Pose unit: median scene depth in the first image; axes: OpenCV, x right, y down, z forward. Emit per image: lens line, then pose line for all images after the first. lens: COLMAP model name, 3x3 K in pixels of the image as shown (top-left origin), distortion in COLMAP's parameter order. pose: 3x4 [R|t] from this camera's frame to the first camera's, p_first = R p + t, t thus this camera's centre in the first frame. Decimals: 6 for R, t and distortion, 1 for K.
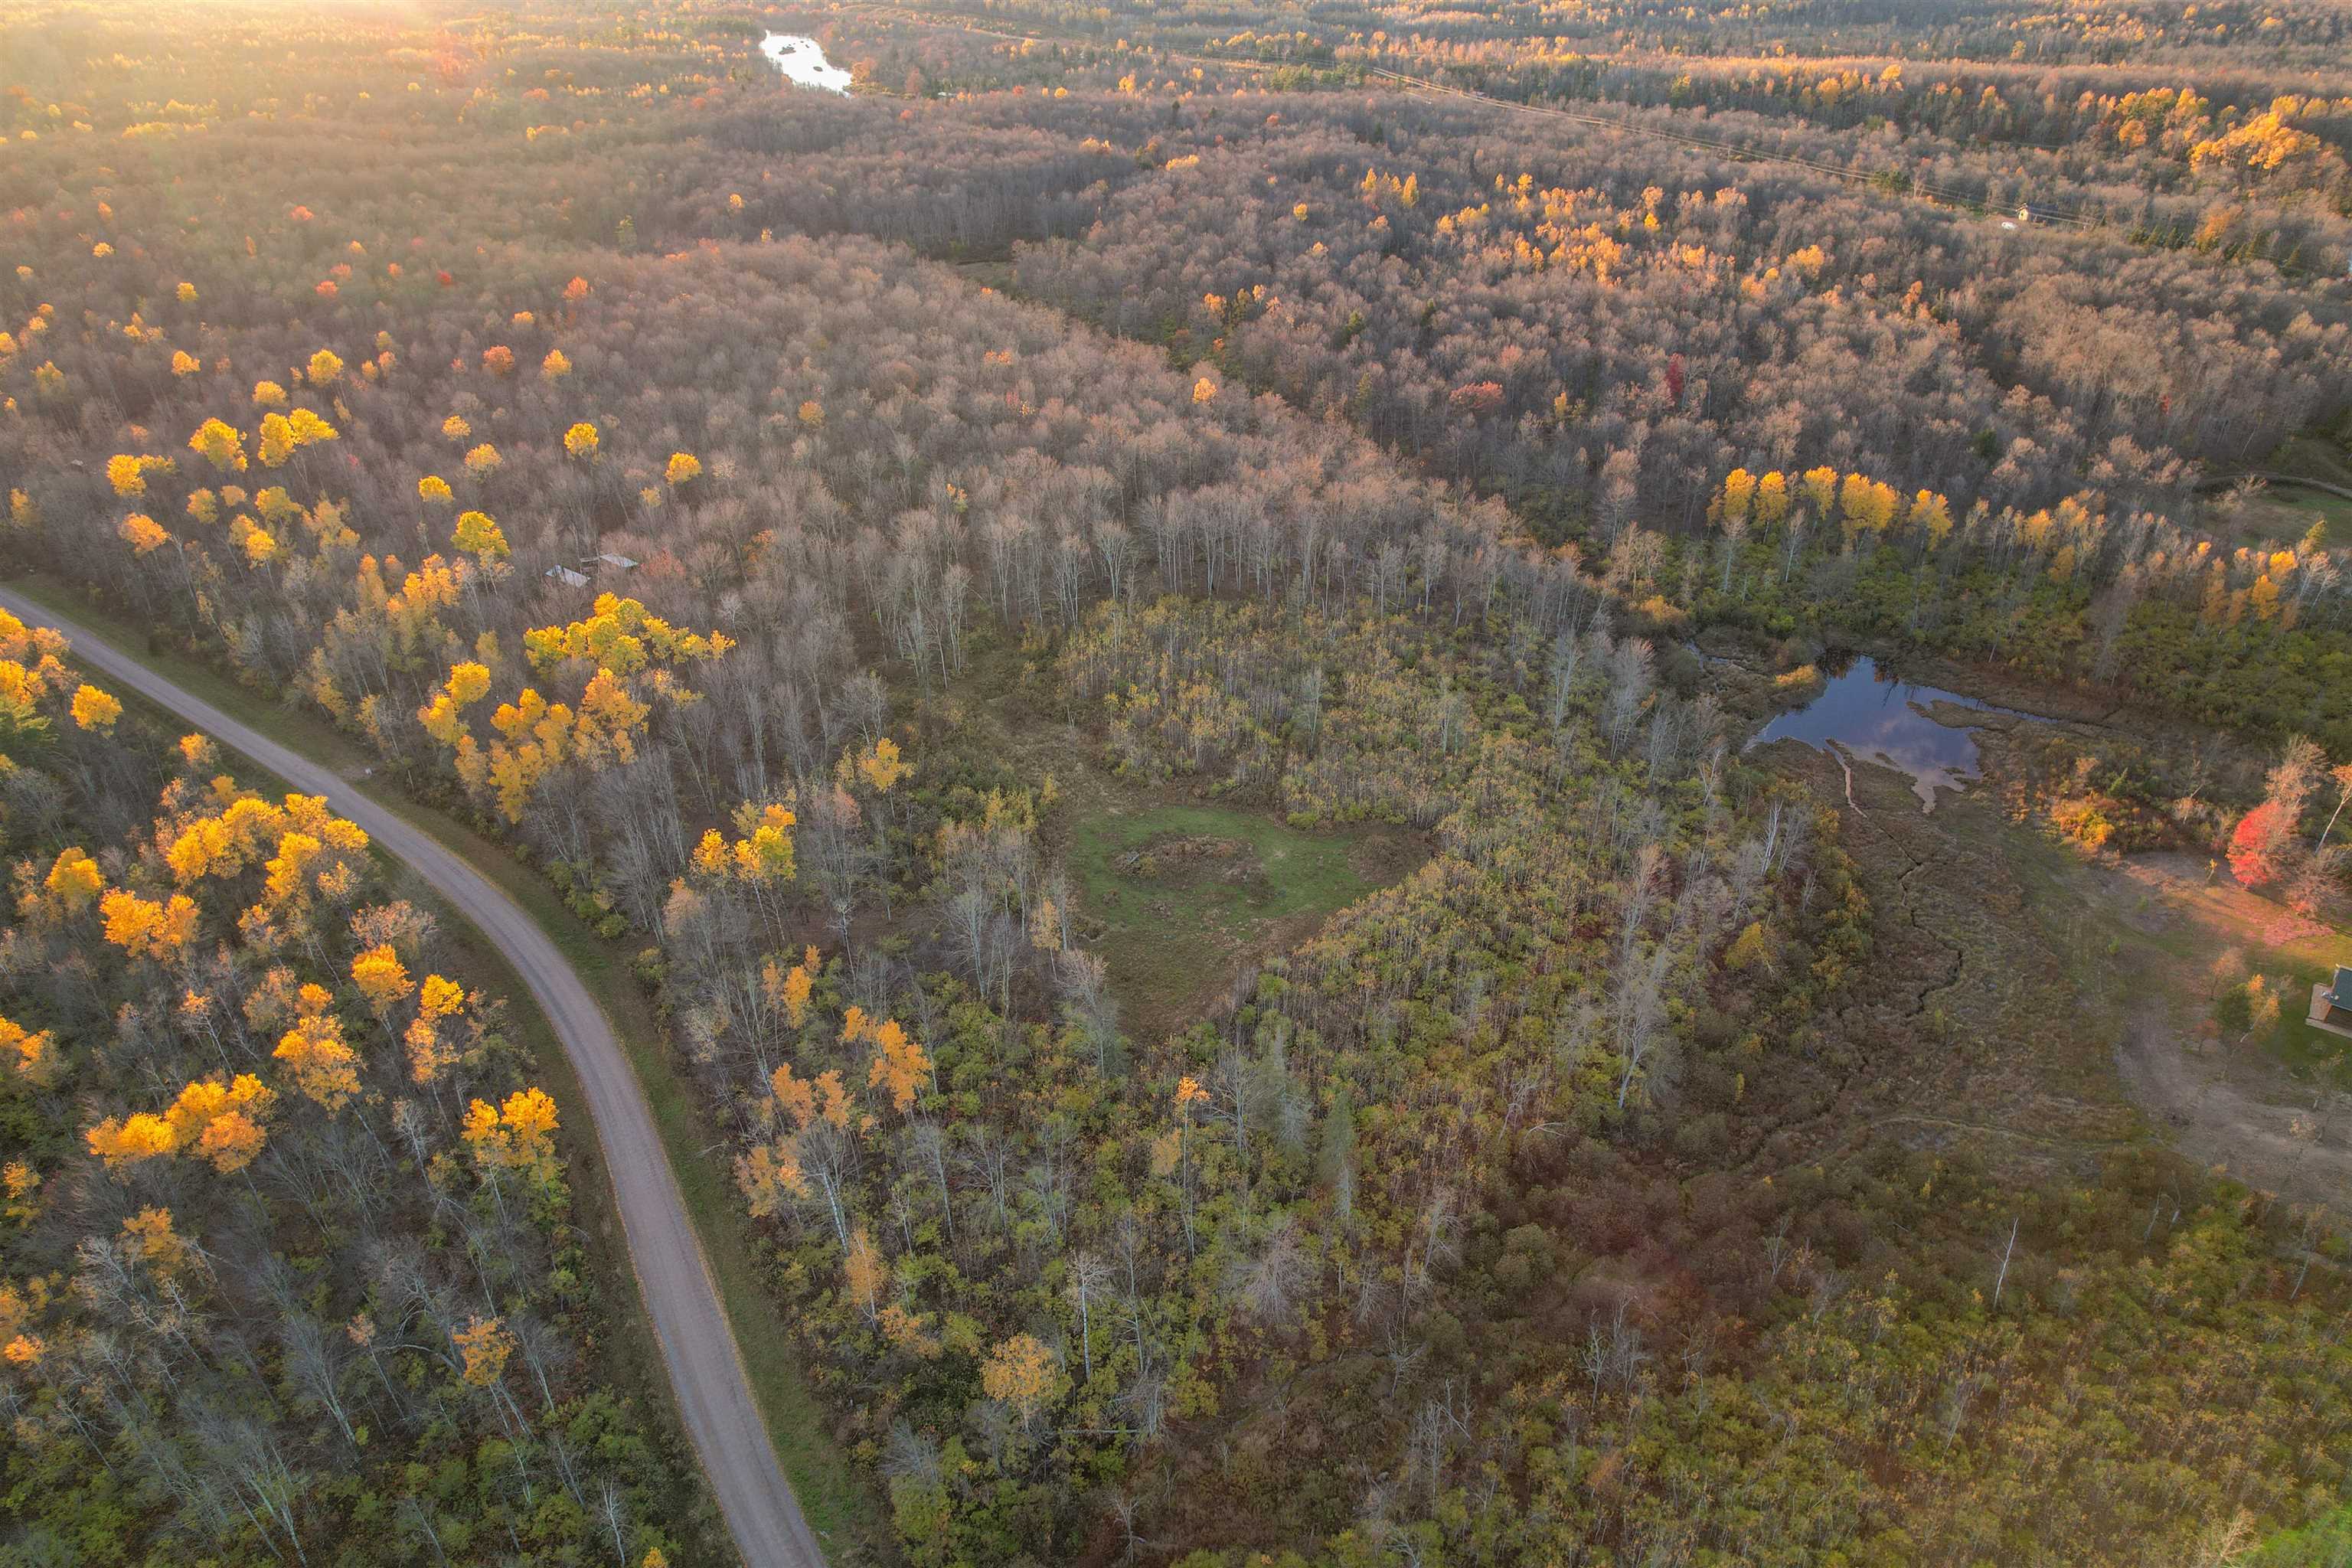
lens RADIAL K [[1505.3, 0, 1167.2], [0, 1505.3, 781.0], [0, 0, 1]] dist [-0.081043, 0.074908]
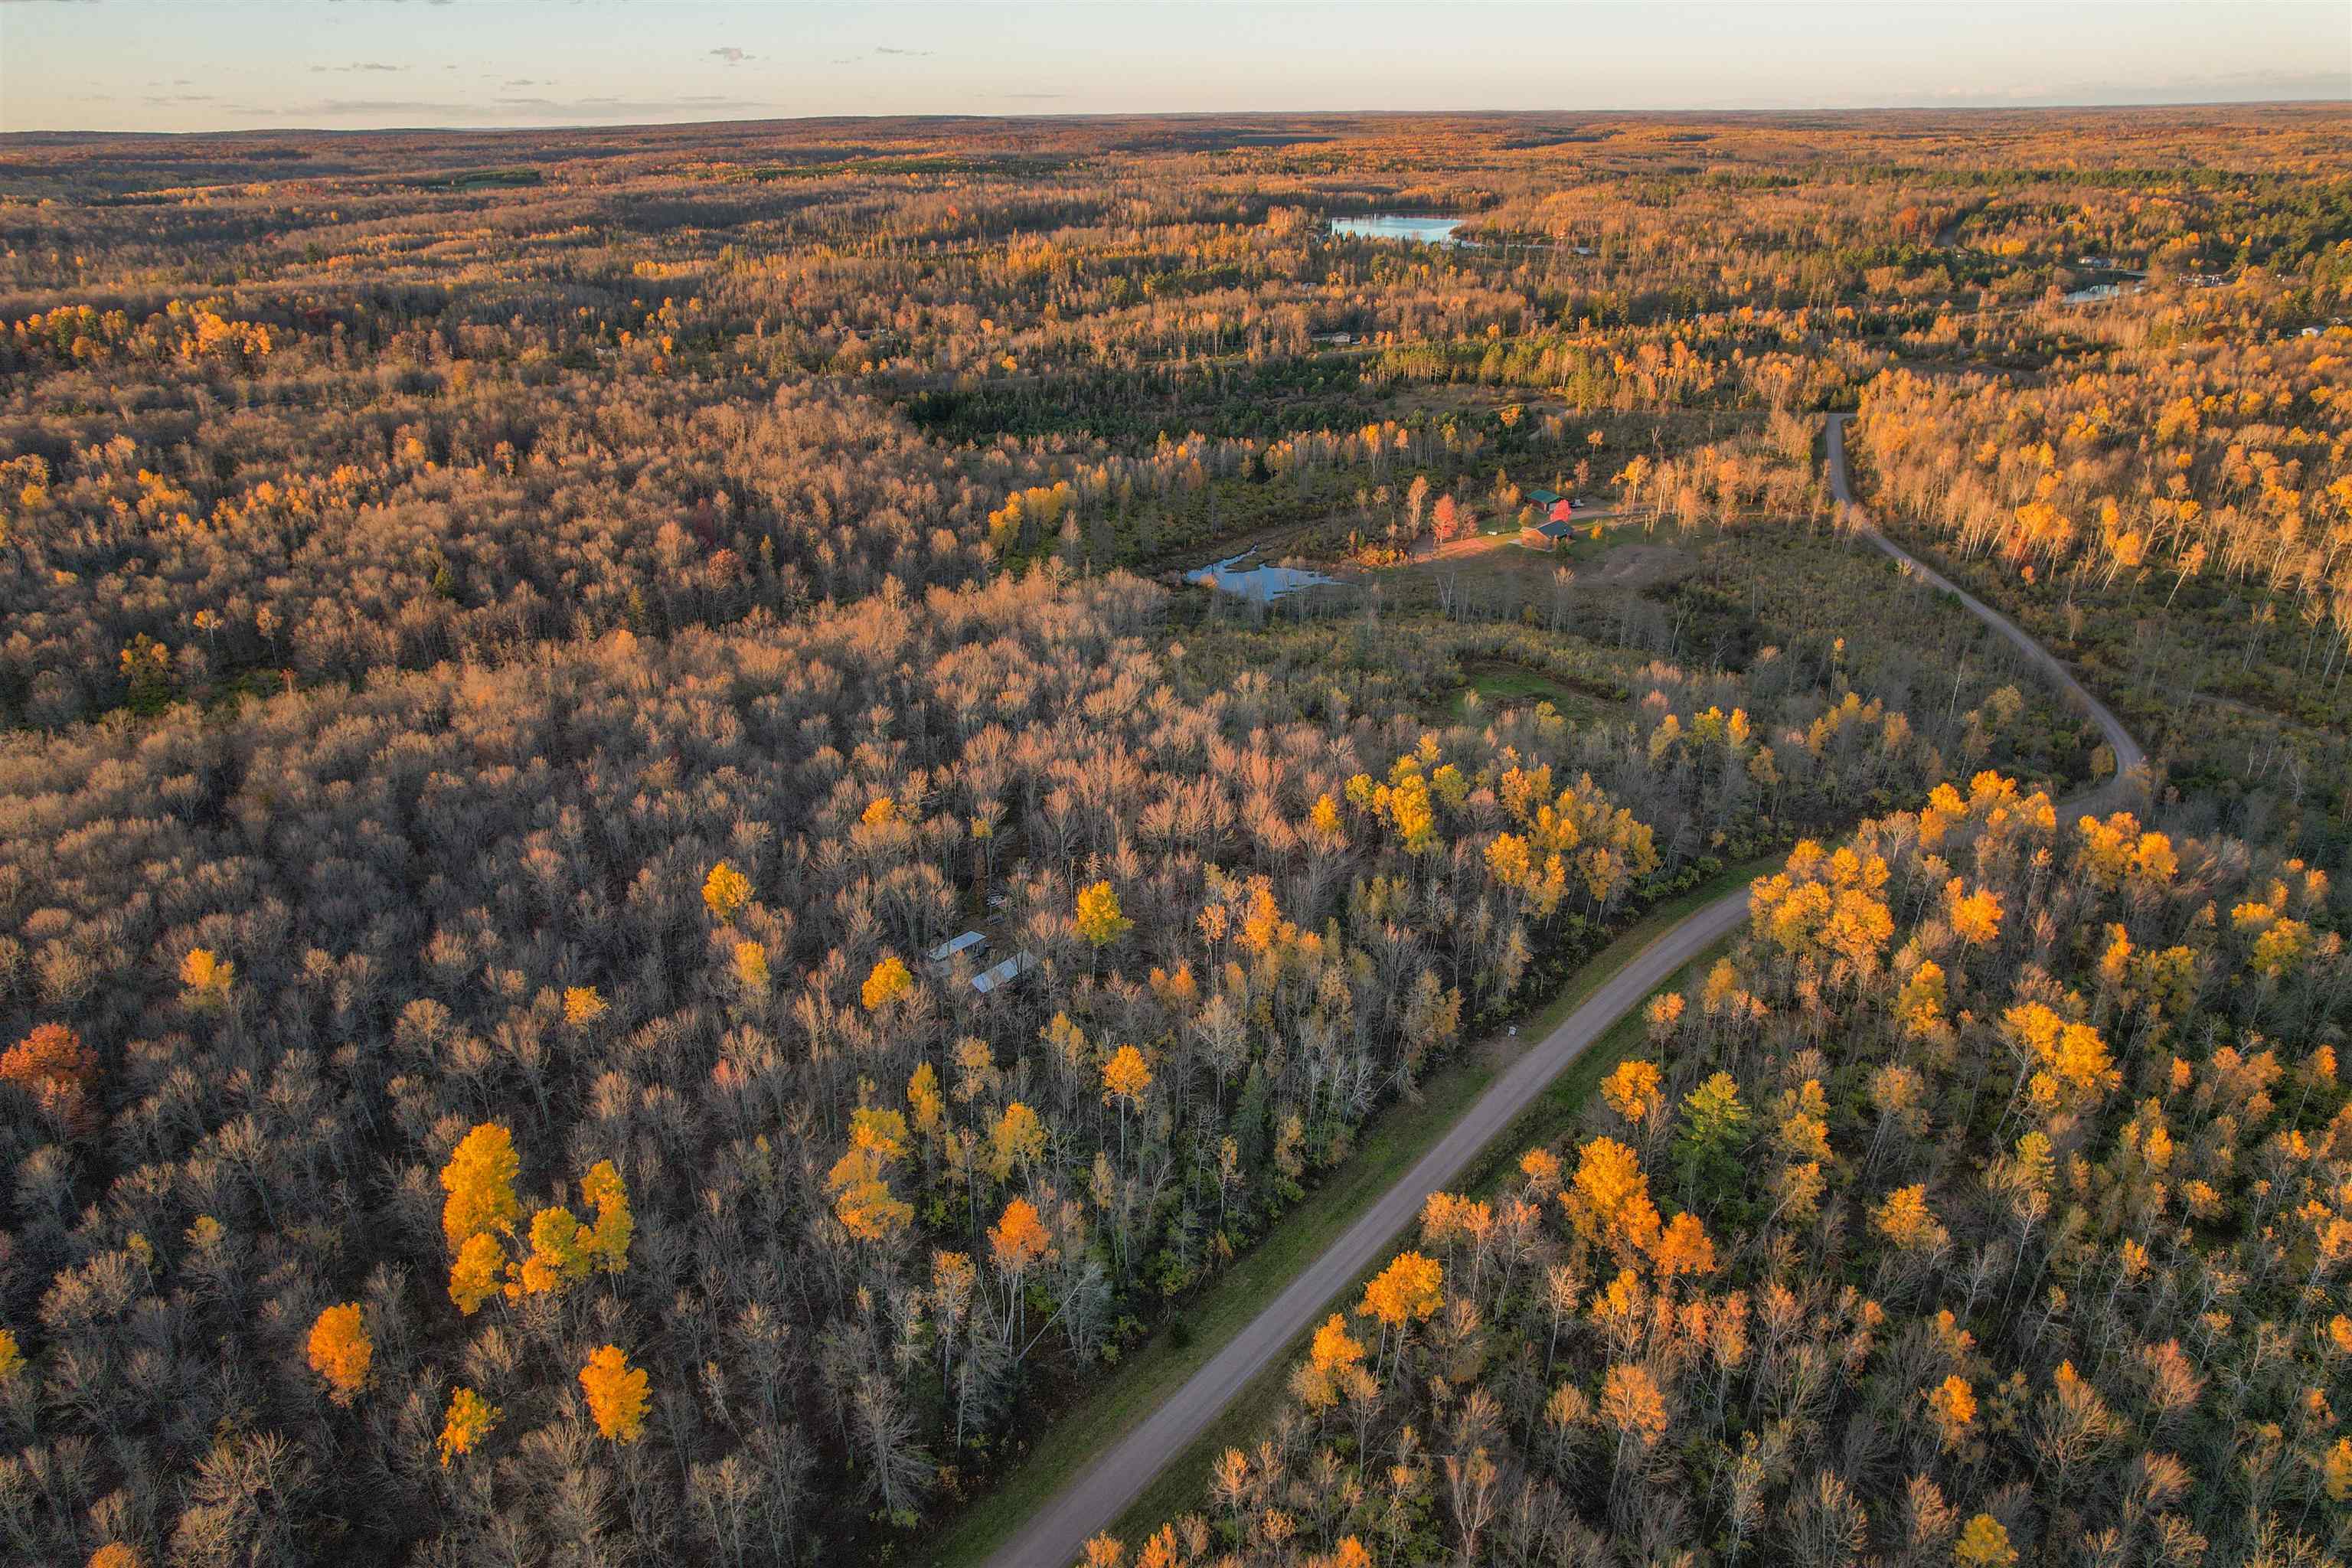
lens RADIAL K [[1505.3, 0, 1167.2], [0, 1505.3, 781.0], [0, 0, 1]] dist [-0.081043, 0.074908]
pose [[0.055125, -0.403381, 0.913370, -0.794329], [0.519902, 0.792567, 0.318651, -0.311314], [-0.852445, 0.457298, 0.253409, 0.542233]]
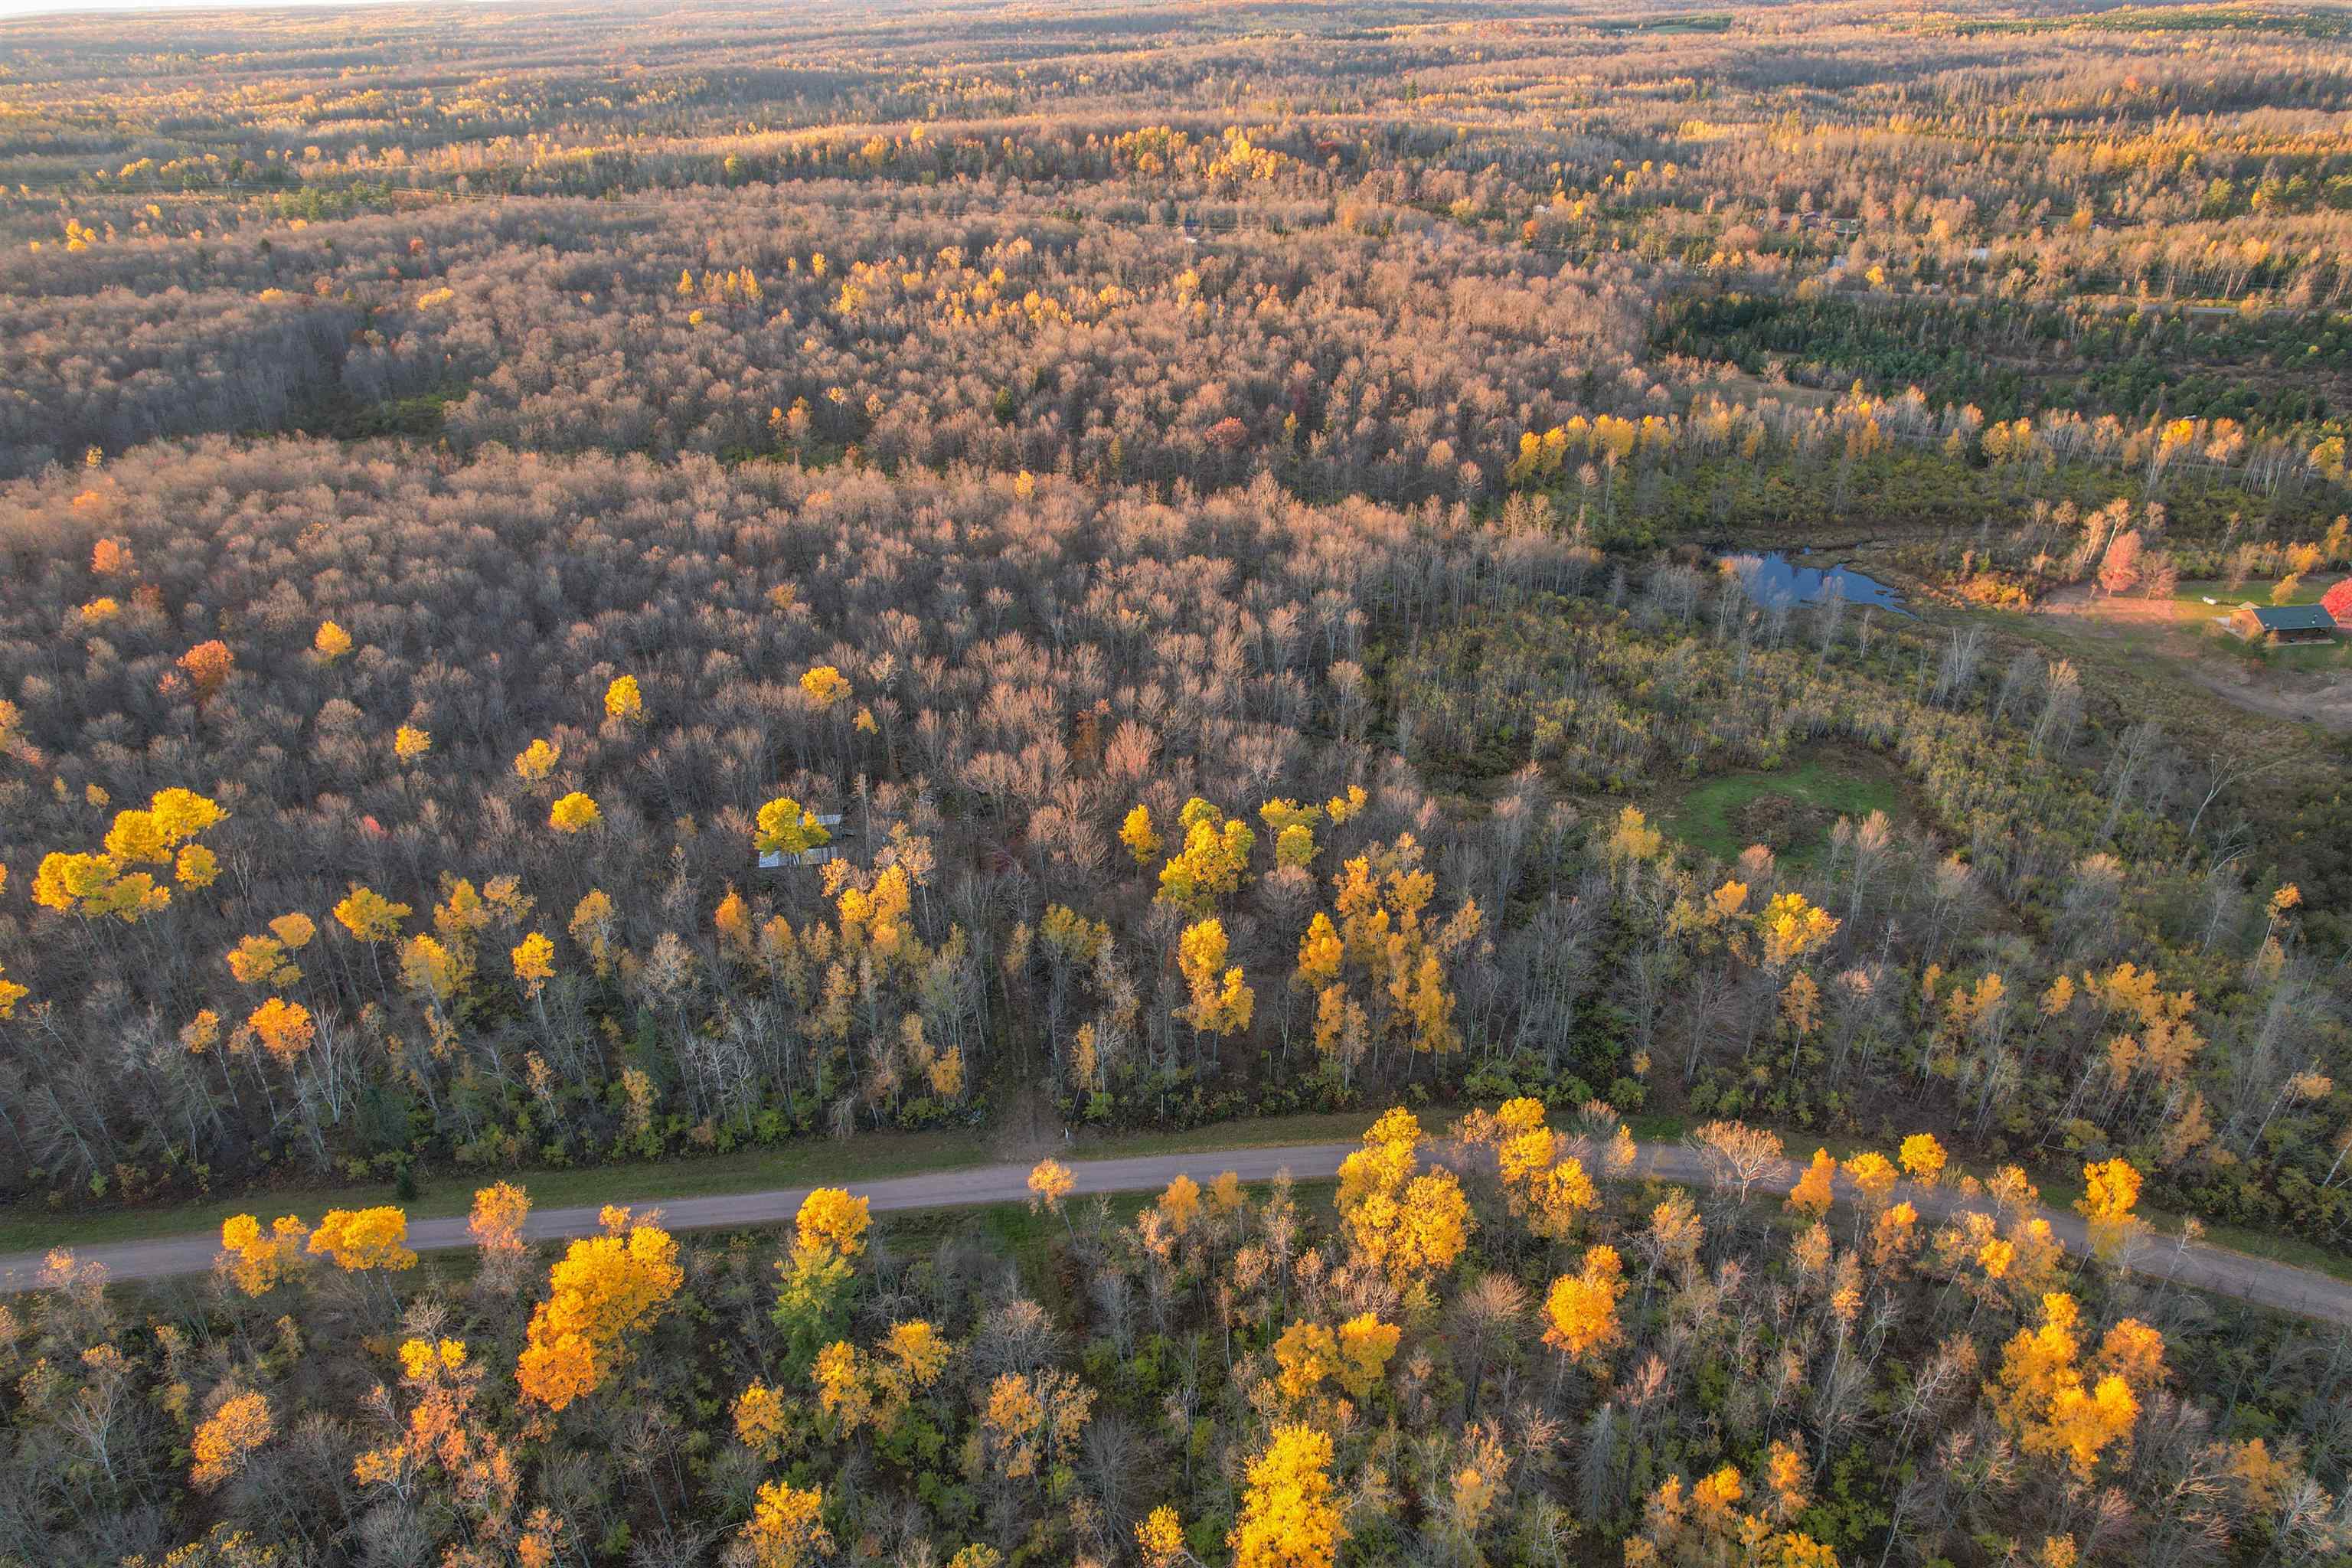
lens RADIAL K [[1505.3, 0, 1167.2], [0, 1505.3, 781.0], [0, 0, 1]] dist [-0.081043, 0.074908]
pose [[0.724953, -0.335141, 0.601767, -0.546254], [0.364738, 0.927891, 0.077366, -0.127048], [-0.584303, 0.163400, 0.794916, 0.224372]]
